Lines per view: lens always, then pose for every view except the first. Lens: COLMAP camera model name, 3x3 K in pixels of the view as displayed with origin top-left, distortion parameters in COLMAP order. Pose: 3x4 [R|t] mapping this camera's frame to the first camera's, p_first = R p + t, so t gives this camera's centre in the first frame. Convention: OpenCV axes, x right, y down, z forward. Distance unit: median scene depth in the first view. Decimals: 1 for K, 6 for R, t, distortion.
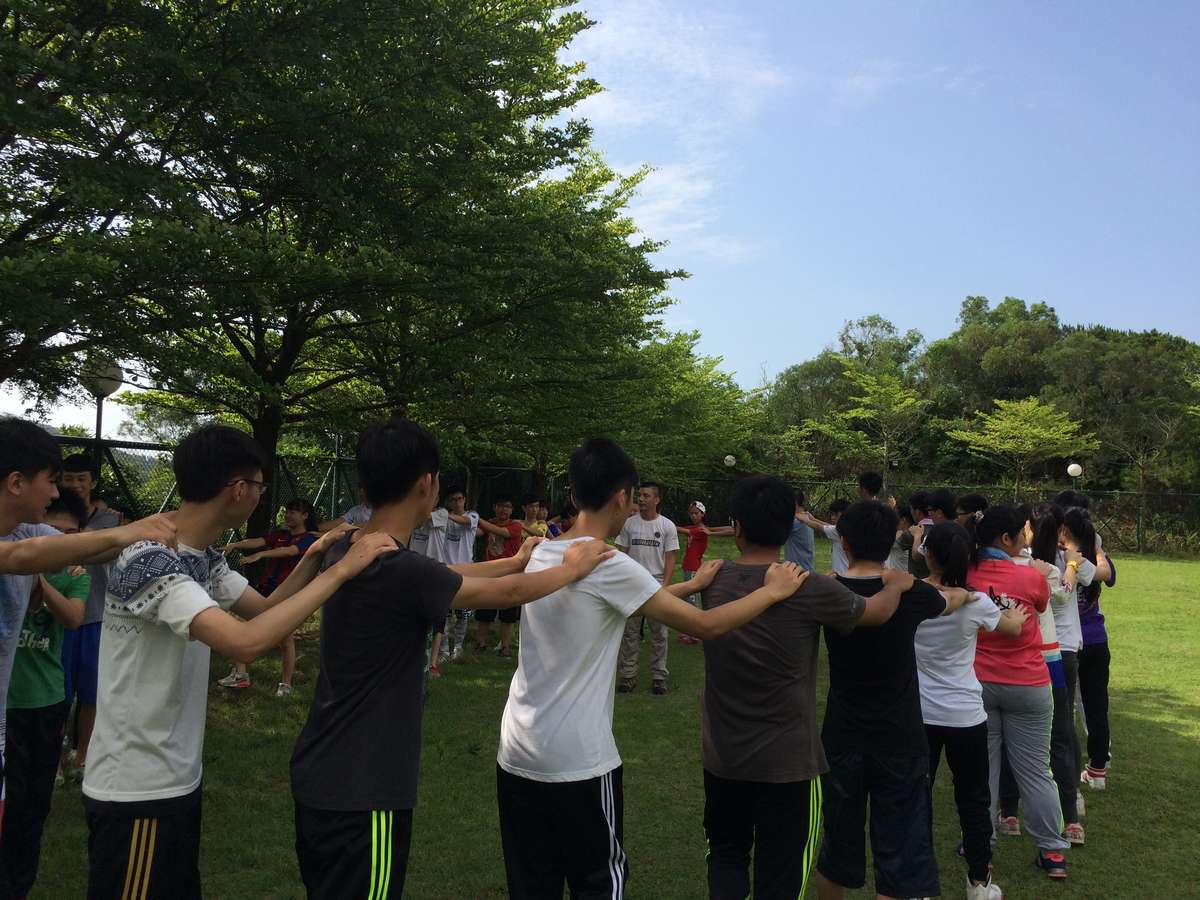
lens RADIAL K [[1066.3, 0, 602.9], [0, 1066.3, 452.1], [0, 0, 1]] dist [0.140698, -0.139804]
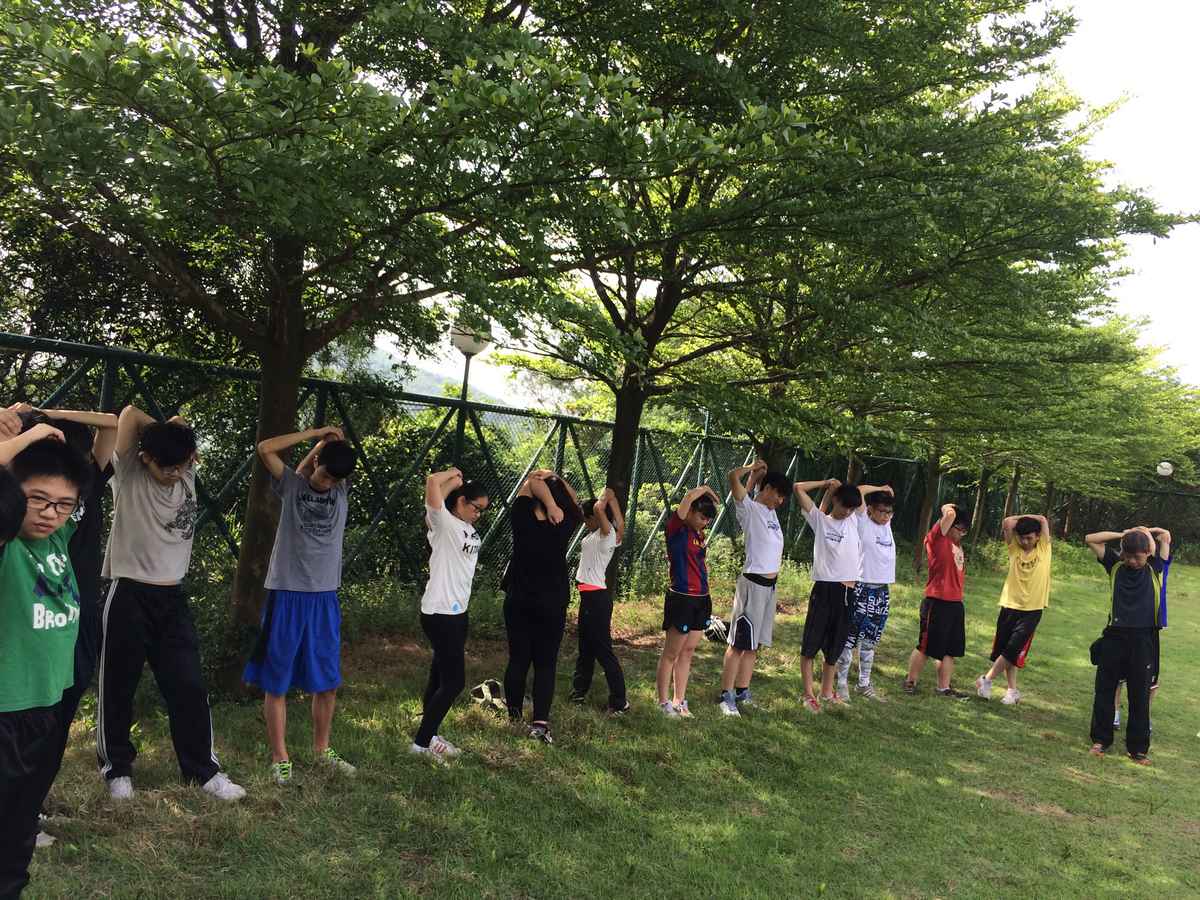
lens RADIAL K [[1066.3, 0, 602.9], [0, 1066.3, 452.1], [0, 0, 1]] dist [0.140698, -0.139804]
pose [[0.938865, 0.082544, -0.334244, -0.009792], [-0.075151, 0.996557, 0.035013, -0.002147], [0.335983, -0.007754, 0.941836, 0.044922]]
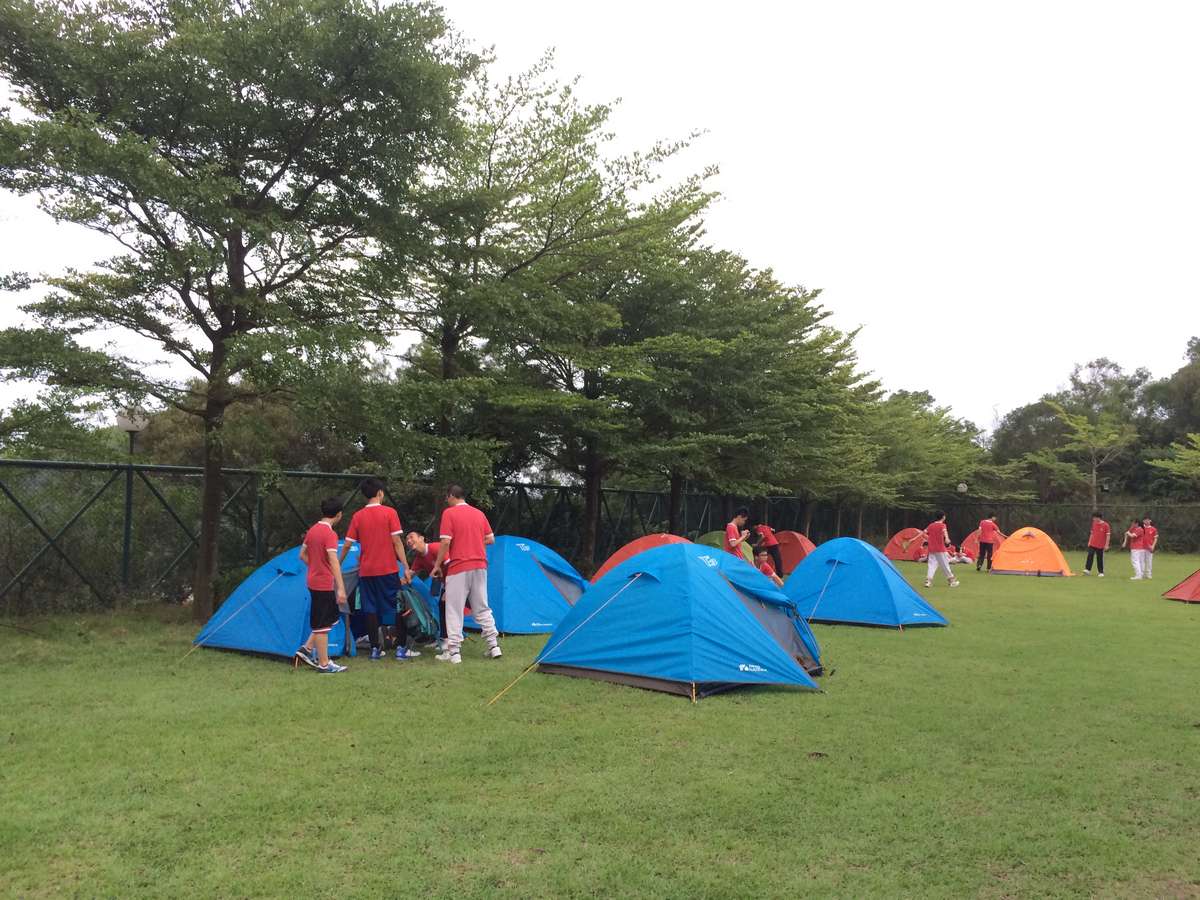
lens RADIAL K [[1066.3, 0, 602.9], [0, 1066.3, 452.1], [0, 0, 1]] dist [0.140698, -0.139804]
pose [[0.968318, -0.020580, -0.248870, 0.028025], [0.017551, 0.999742, -0.014385, -0.022763], [0.249102, 0.009561, 0.968430, -0.360221]]
